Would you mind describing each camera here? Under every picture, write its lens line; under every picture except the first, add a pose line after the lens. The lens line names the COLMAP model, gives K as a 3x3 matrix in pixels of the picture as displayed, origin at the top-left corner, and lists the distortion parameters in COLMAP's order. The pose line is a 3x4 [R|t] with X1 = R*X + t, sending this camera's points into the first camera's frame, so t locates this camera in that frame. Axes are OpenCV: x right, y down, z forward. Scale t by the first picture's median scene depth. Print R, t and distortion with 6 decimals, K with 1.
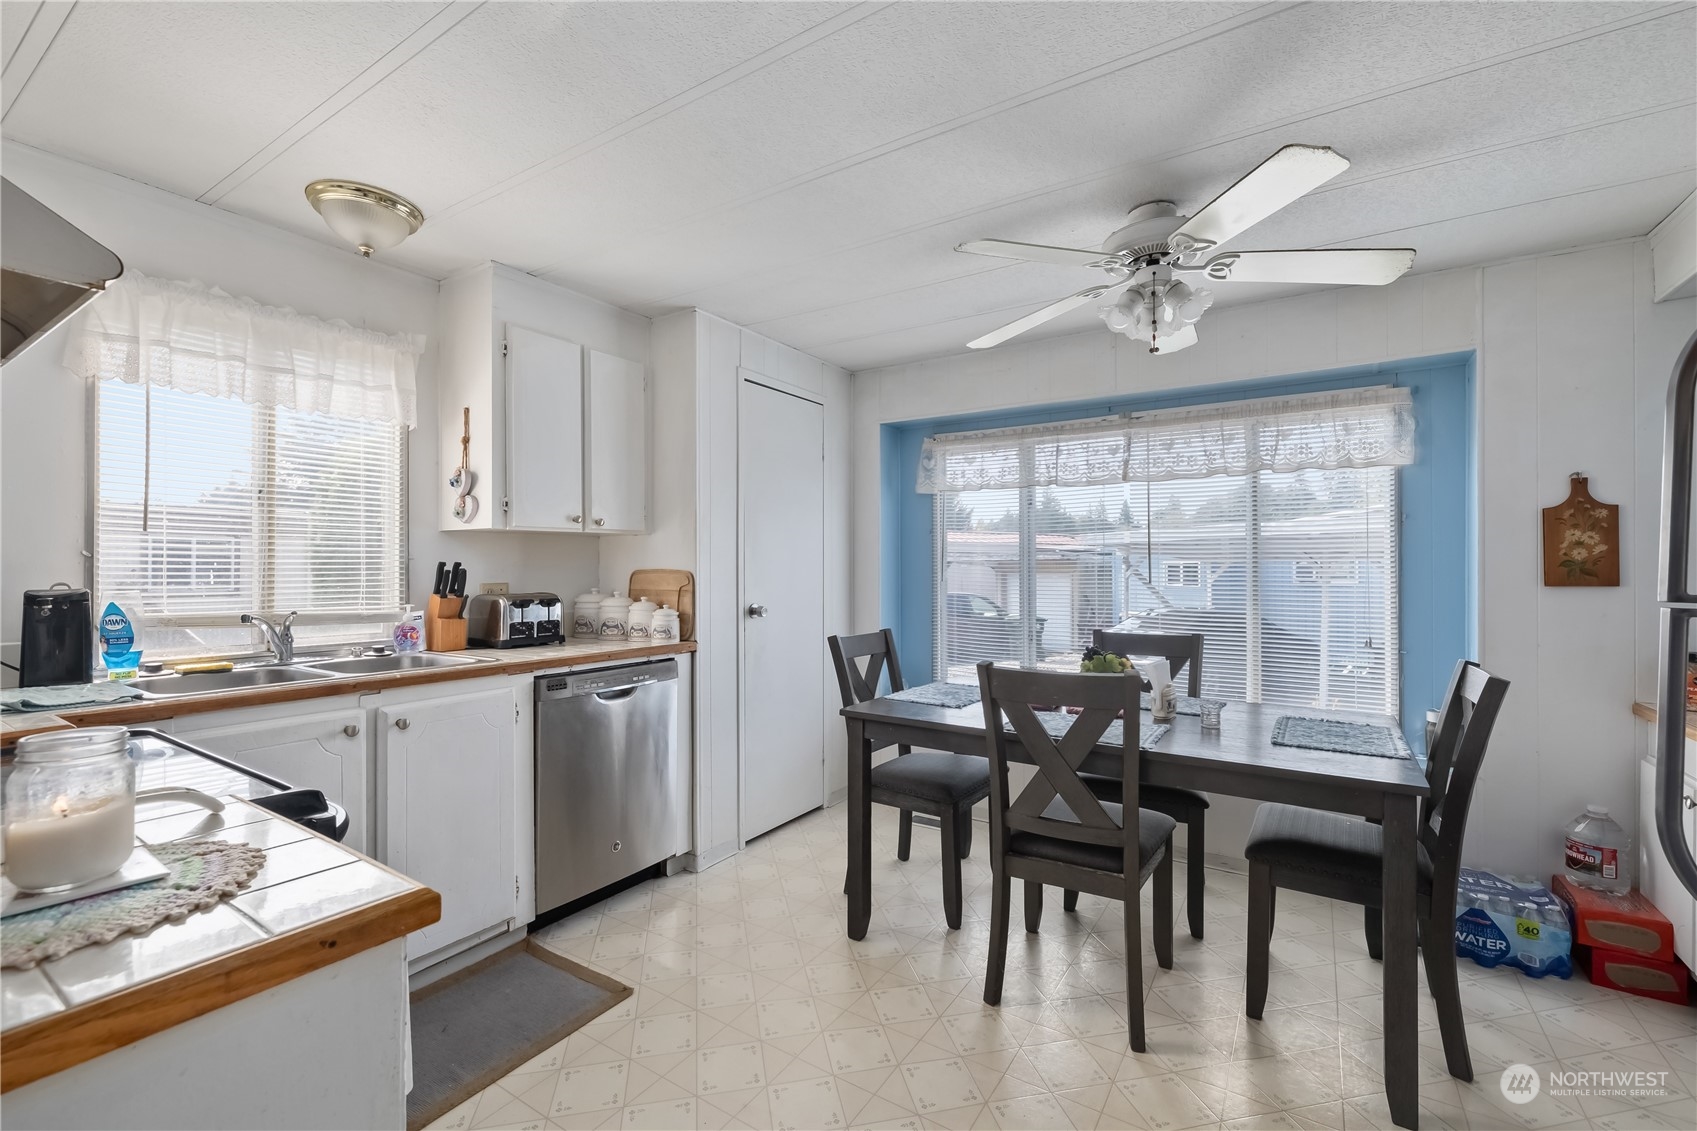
lens RADIAL K [[729.8, 0, 845.1], [0, 729.8, 566.7], [0, 0, 1]] dist [0.001462, -0.000933]
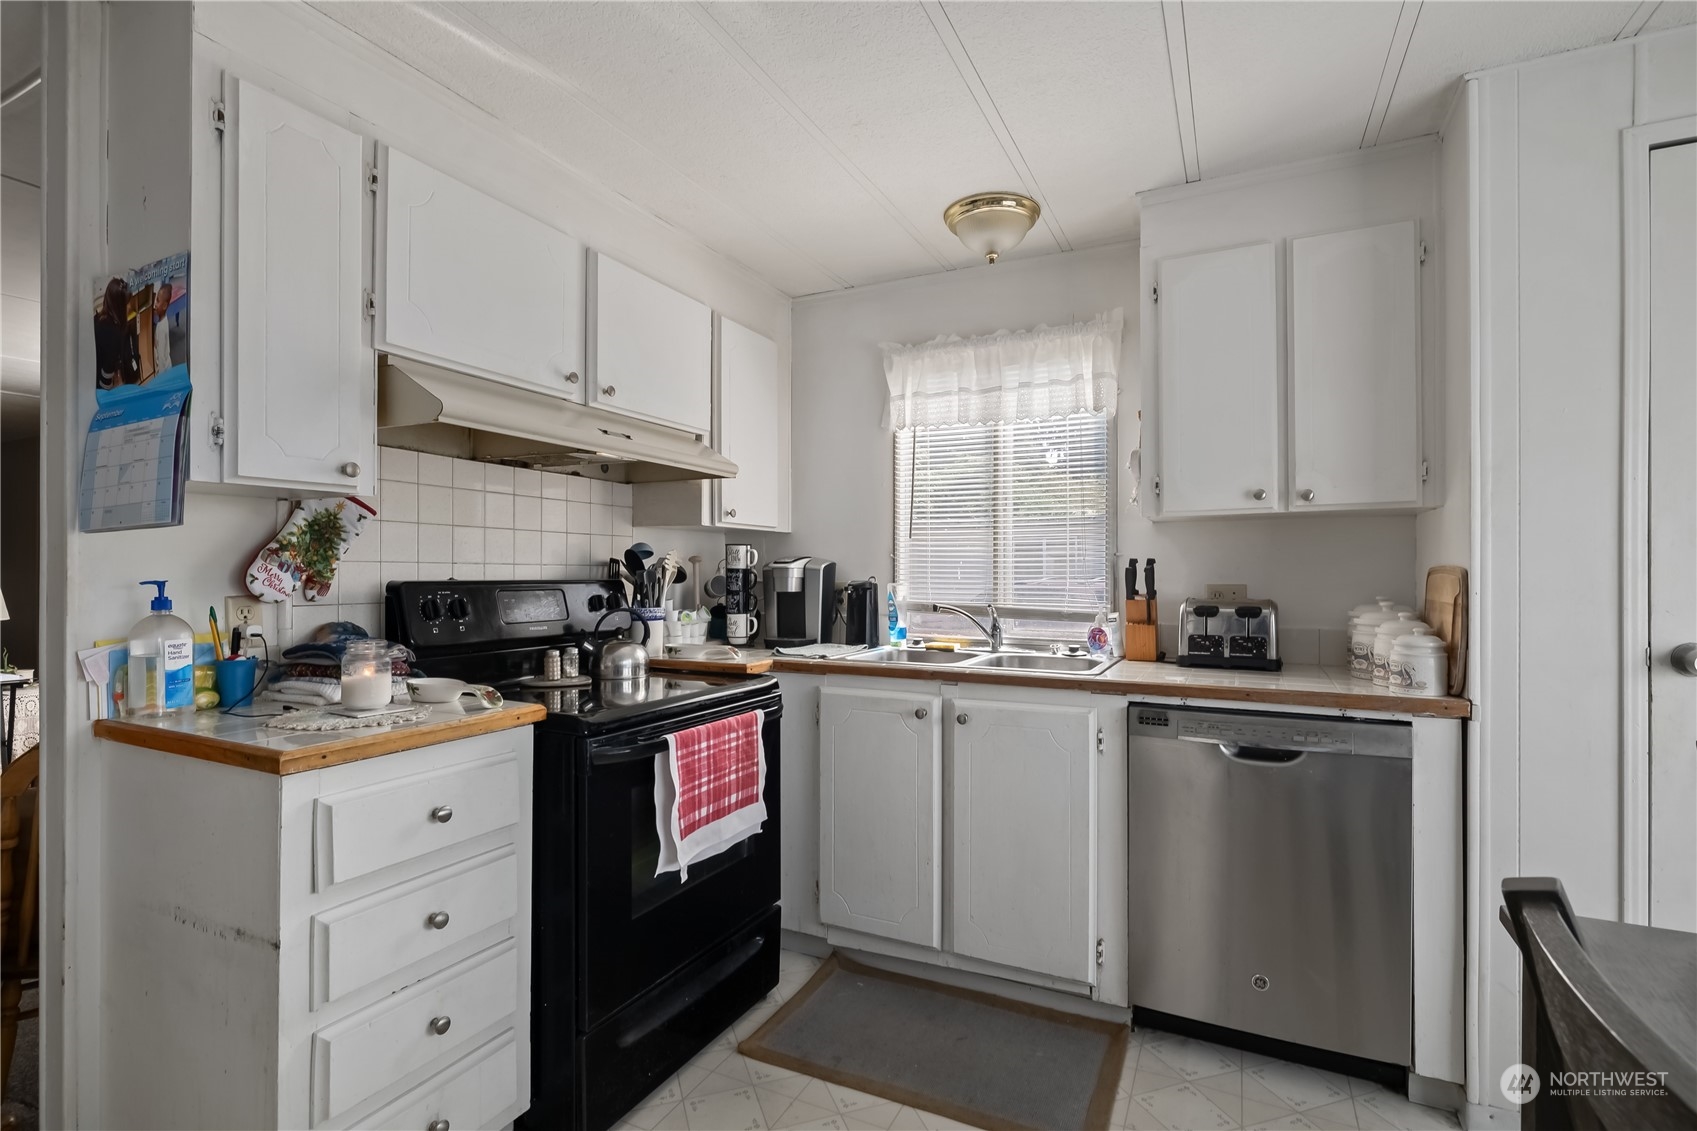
lens RADIAL K [[804.8, 0, 840.7], [0, 804.8, 569.3], [0, 0, 1]] dist [-0.001384, 0.000150]
pose [[0.112266, 0.001461, -0.993677, 0.392324], [0.004252, 0.999989, 0.001951, 0.003715], [0.993669, -0.004444, 0.112258, 0.570896]]
